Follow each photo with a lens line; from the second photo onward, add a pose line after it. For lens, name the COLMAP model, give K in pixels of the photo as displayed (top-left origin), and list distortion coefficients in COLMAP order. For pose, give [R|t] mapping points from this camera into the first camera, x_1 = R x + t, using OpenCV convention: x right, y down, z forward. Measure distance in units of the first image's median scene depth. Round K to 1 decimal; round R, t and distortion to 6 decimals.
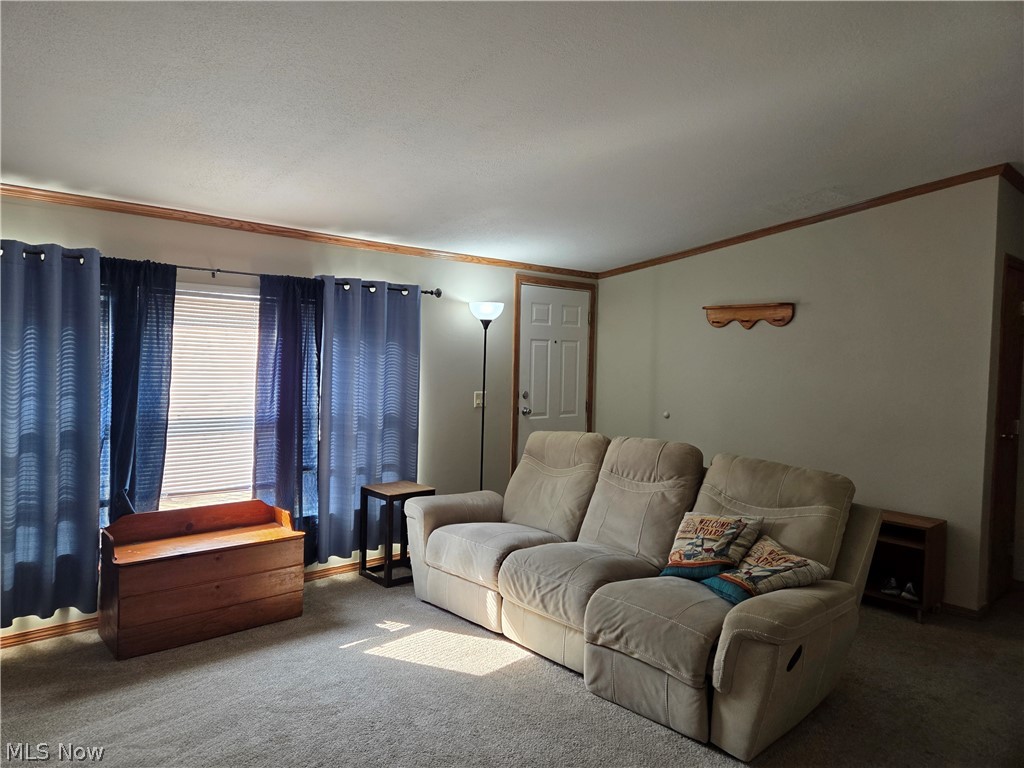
lens RADIAL K [[691.3, 0, 509.3], [0, 691.3, 377.1], [0, 0, 1]] dist [0.070157, -0.067647]
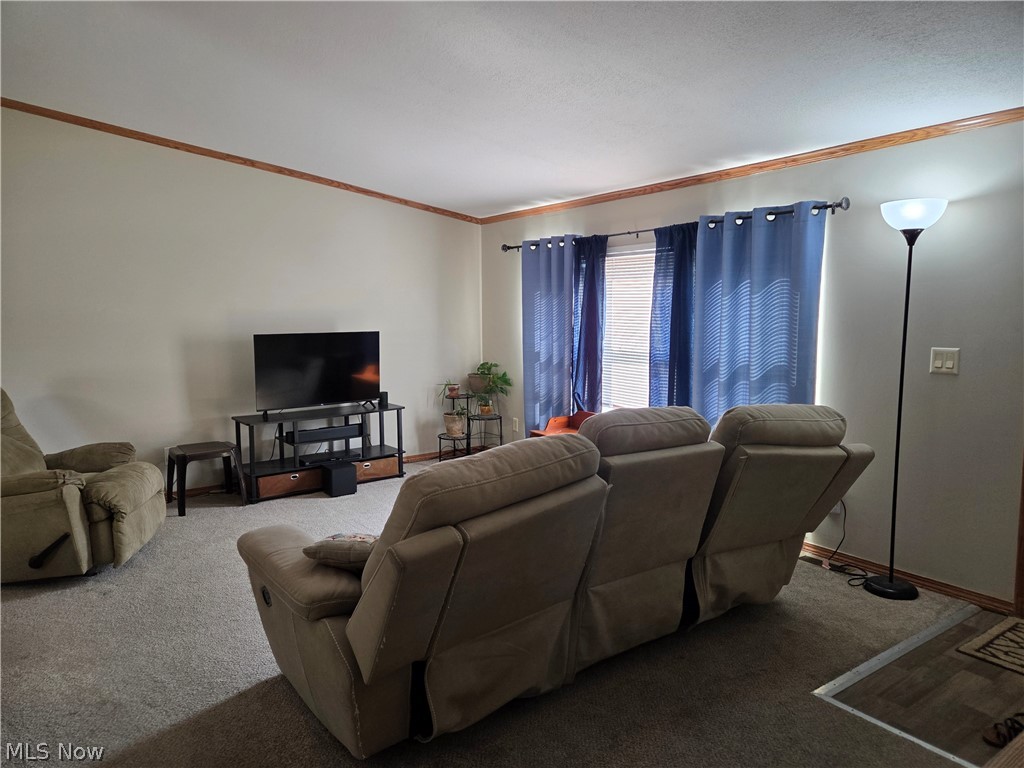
lens RADIAL K [[691.3, 0, 509.3], [0, 691.3, 377.1], [0, 0, 1]] dist [0.070157, -0.067647]
pose [[-0.147509, 0.080200, -0.985804, 0.773661], [-0.021098, 0.996225, 0.084205, 0.003467], [0.988836, 0.033219, -0.145260, 0.883386]]
